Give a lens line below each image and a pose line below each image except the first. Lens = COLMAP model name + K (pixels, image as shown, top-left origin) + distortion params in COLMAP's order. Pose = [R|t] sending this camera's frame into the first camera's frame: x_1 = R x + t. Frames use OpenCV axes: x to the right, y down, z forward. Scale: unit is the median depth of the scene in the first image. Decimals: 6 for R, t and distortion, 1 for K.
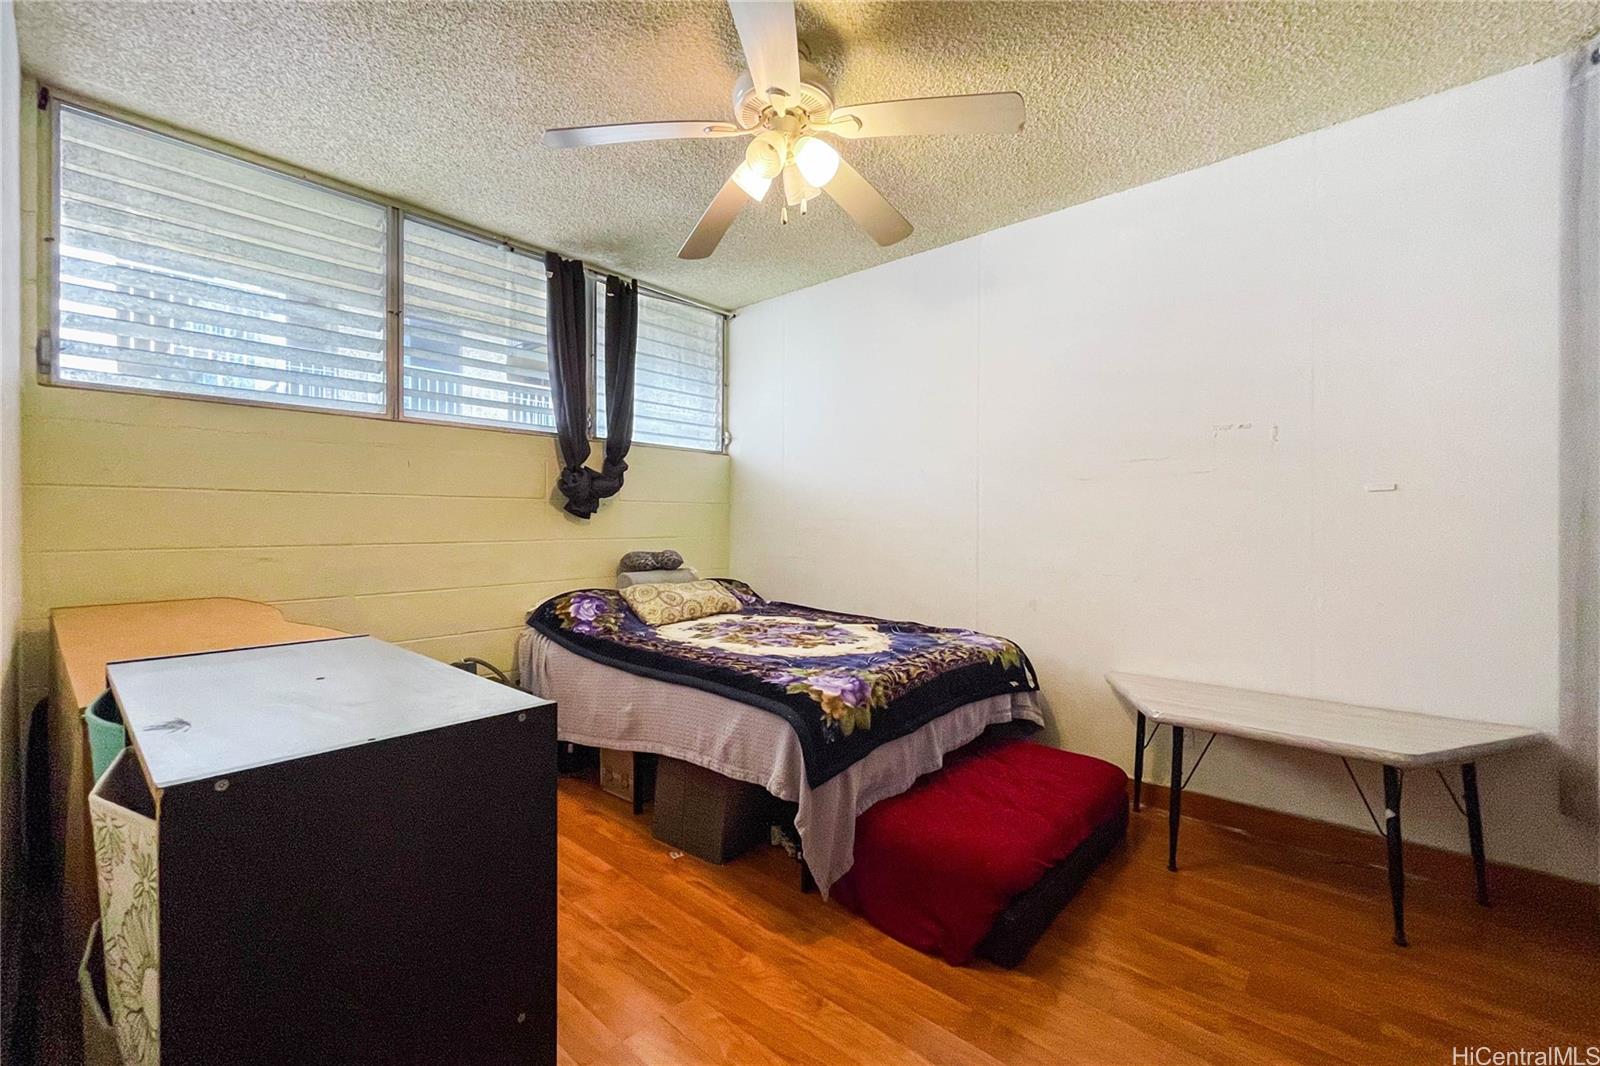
lens RADIAL K [[653.2, 0, 796.9], [0, 653.2, 522.4], [0, 0, 1]] dist [0.001181, 0.000752]
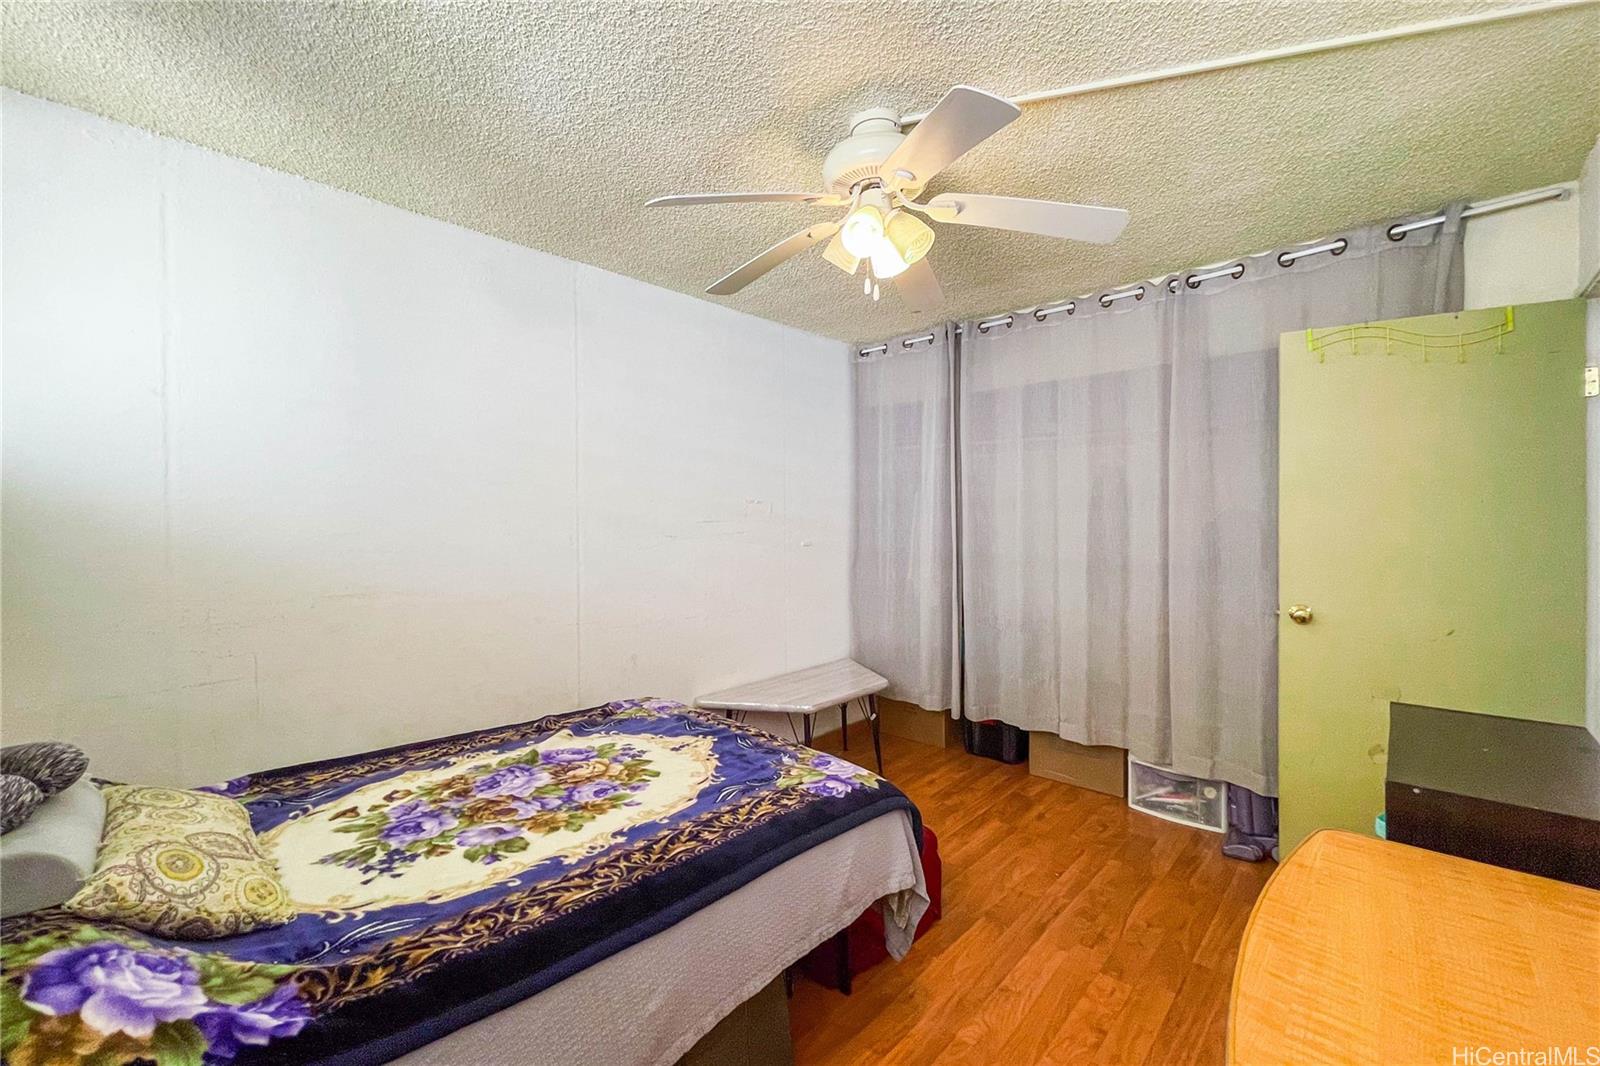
lens RADIAL K [[653.2, 0, 797.7], [0, 653.2, 528.8], [0, 0, 1]] dist [0.001181, 0.000752]
pose [[0.051607, -0.016556, 0.998530, -0.631350], [0.029055, 0.999464, 0.015070, -0.083060], [-0.998245, 0.028234, 0.052061, 0.688657]]
